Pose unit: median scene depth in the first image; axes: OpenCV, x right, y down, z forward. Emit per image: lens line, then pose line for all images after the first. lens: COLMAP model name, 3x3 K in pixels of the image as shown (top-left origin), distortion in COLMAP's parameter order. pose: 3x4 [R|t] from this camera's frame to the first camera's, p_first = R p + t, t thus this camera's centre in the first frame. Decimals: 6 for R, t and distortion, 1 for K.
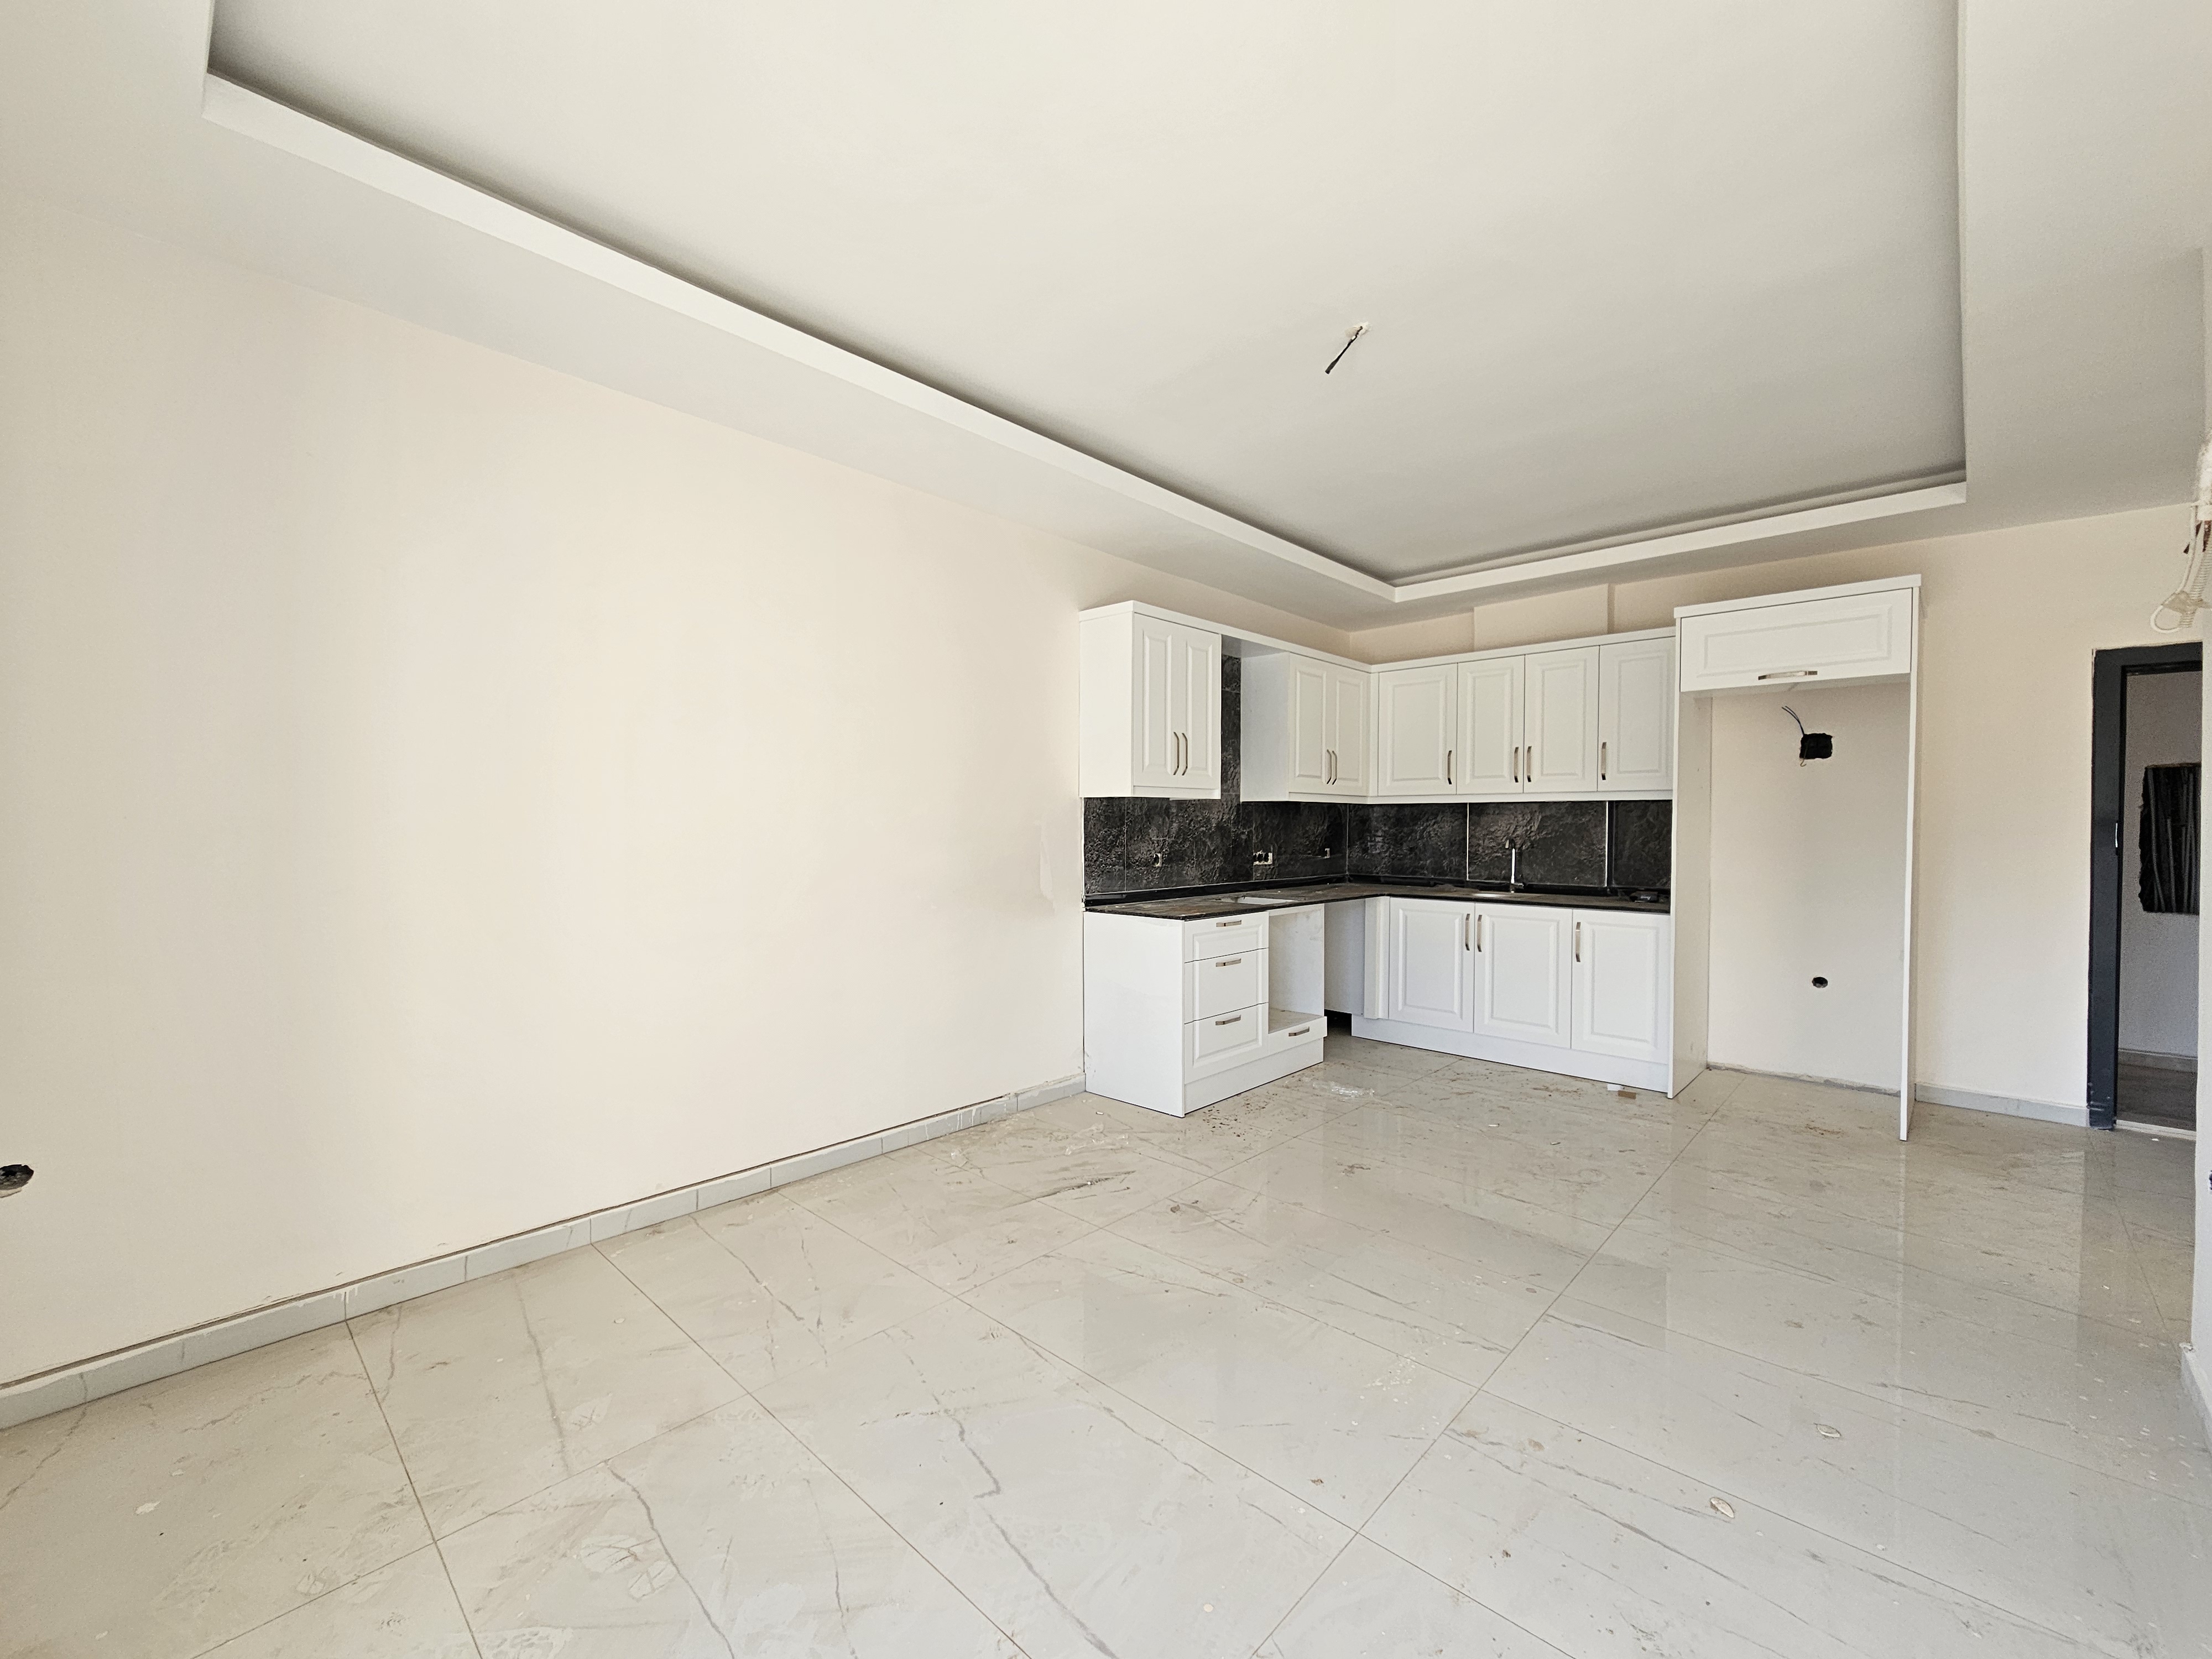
lens RADIAL K [[910.2, 0, 1079.4], [0, 910.2, 842.4], [0, 0, 1]] dist [0.003667, -0.000227]
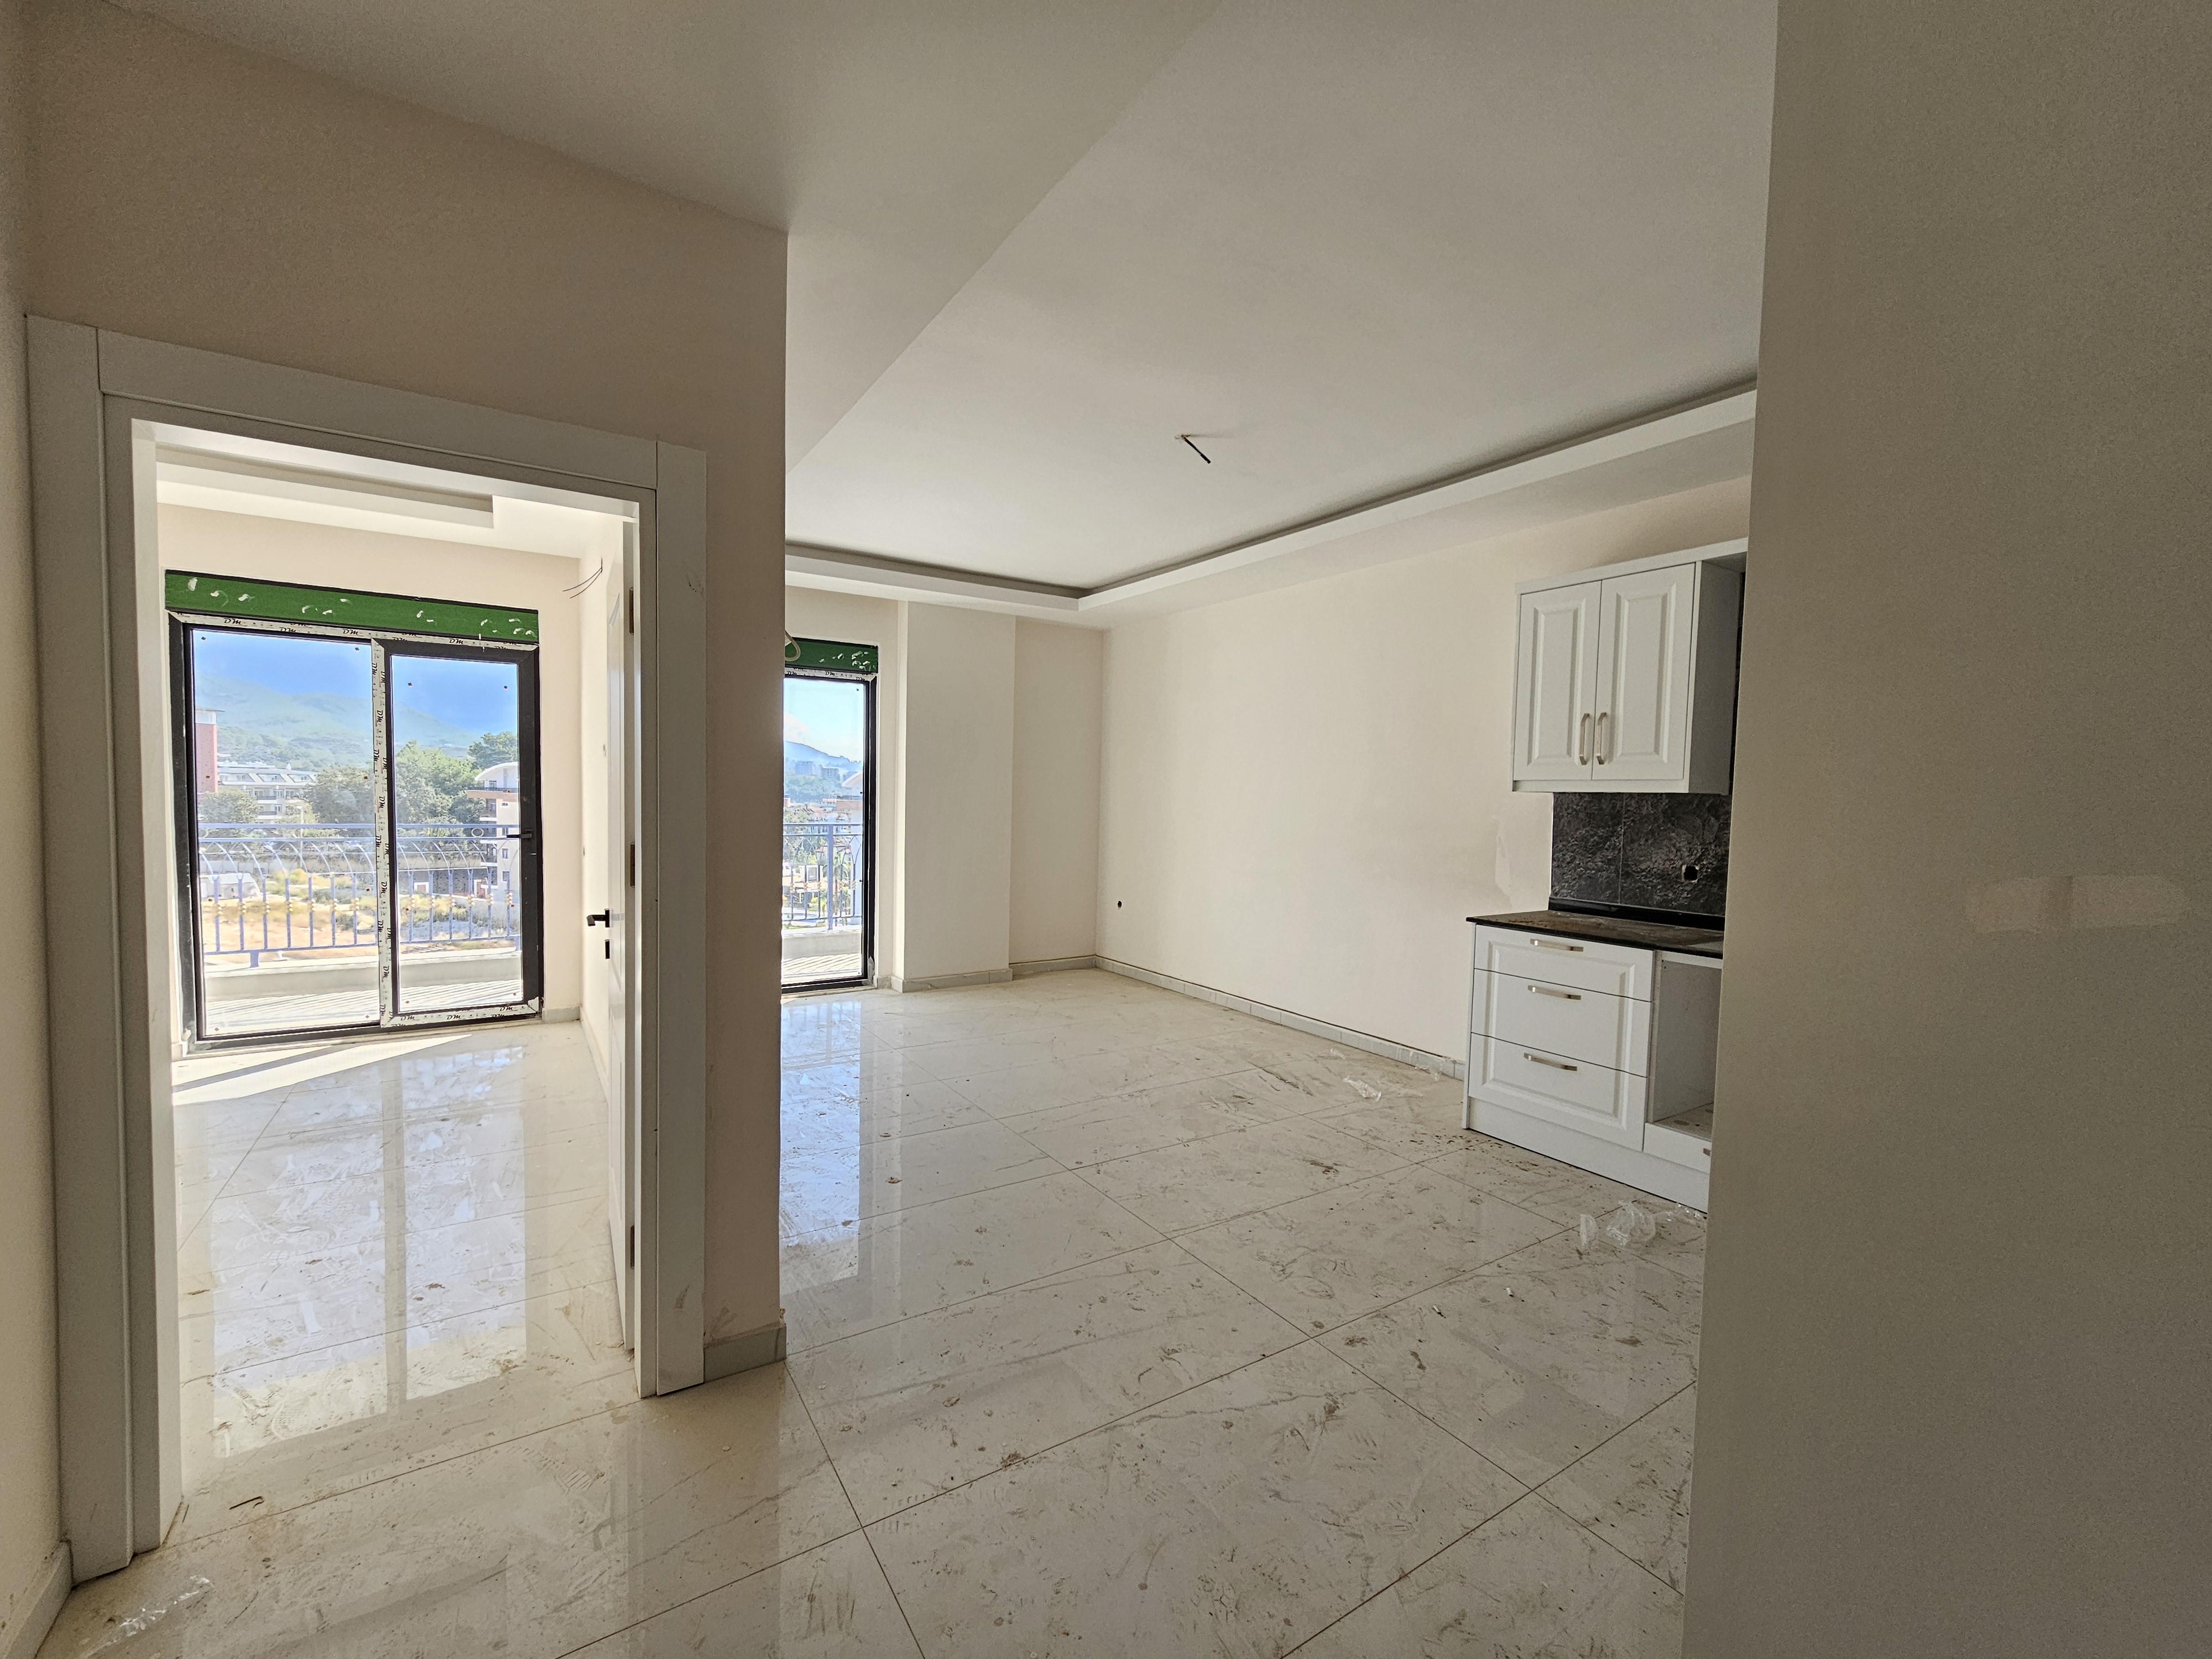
lens RADIAL K [[910.2, 0, 1079.4], [0, 910.2, 842.4], [0, 0, 1]] dist [0.003667, -0.000227]
pose [[-0.241973, 0.044104, -0.969280, 0.998998], [-0.040064, 0.997660, 0.055397, -0.030031], [0.969455, 0.052238, -0.239640, 0.731049]]
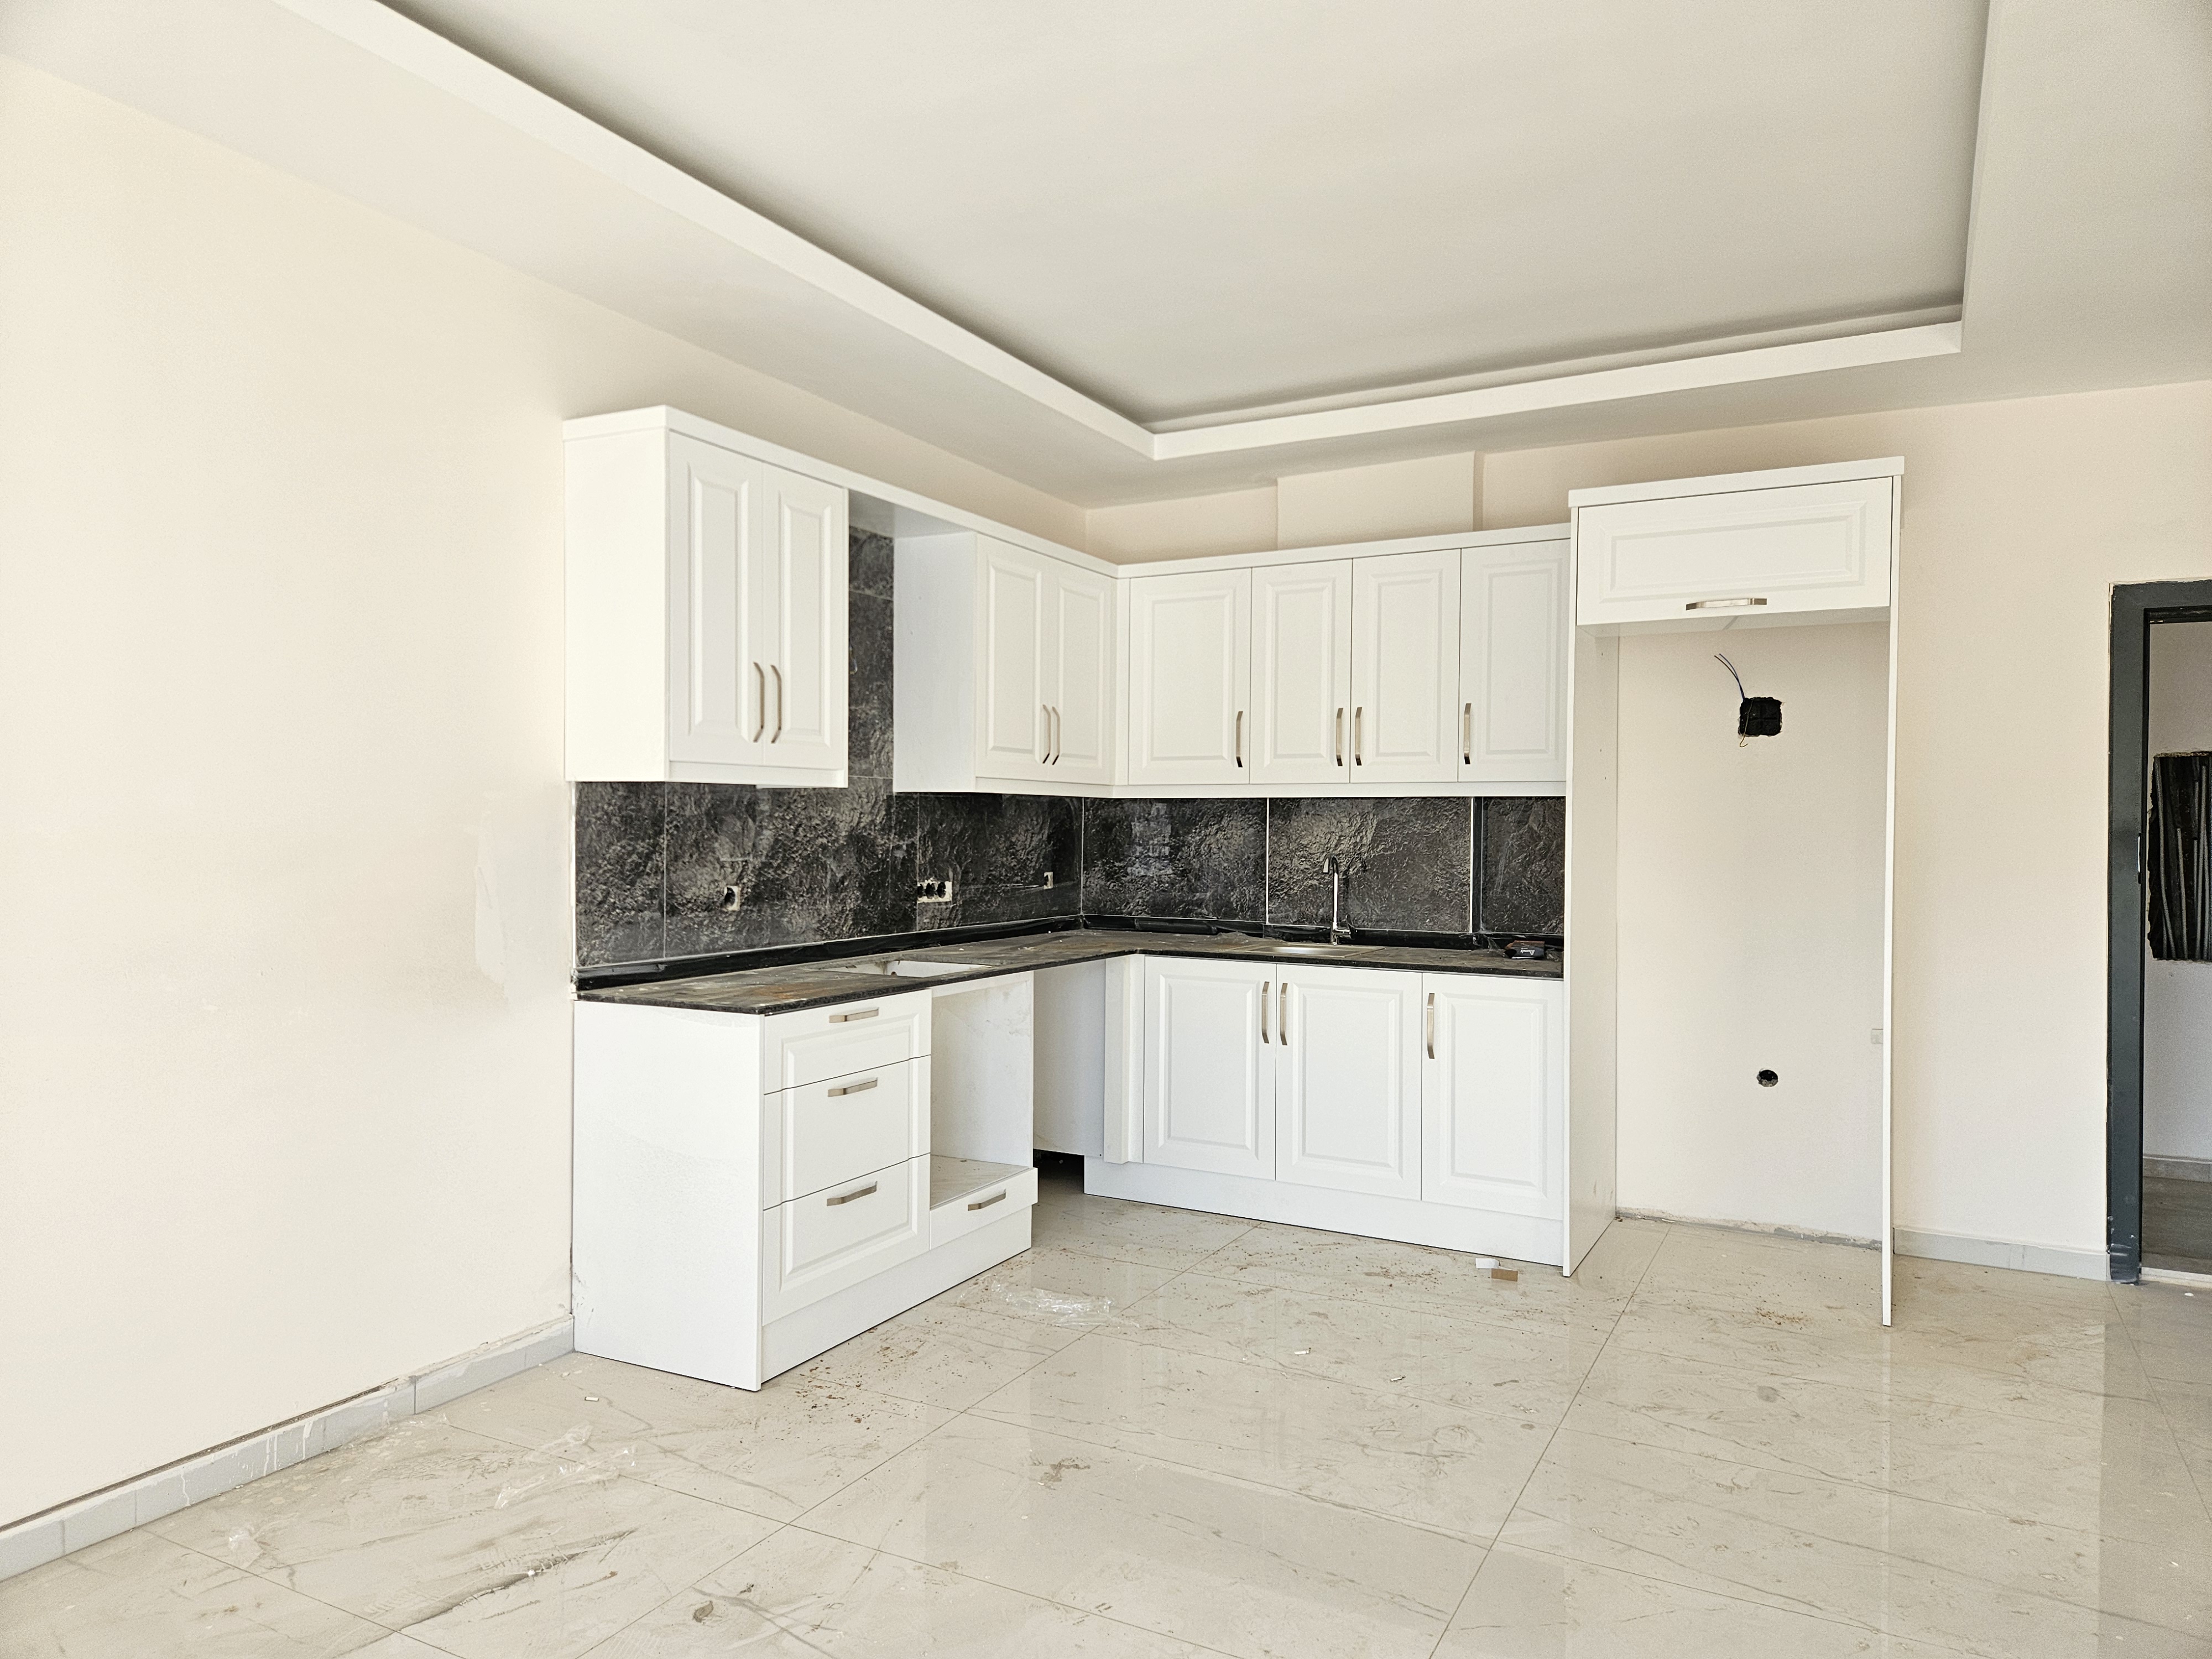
lens RADIAL K [[1460.2, 0, 1095.9], [0, 1460.2, 842.0], [0, 0, 1]] dist [0.079931, -0.056866]
pose [[0.962961, 0.001439, 0.269637, 0.062467], [0.000652, 0.999970, -0.007668, -0.007768], [-0.269640, 0.007560, 0.962932, 0.106398]]
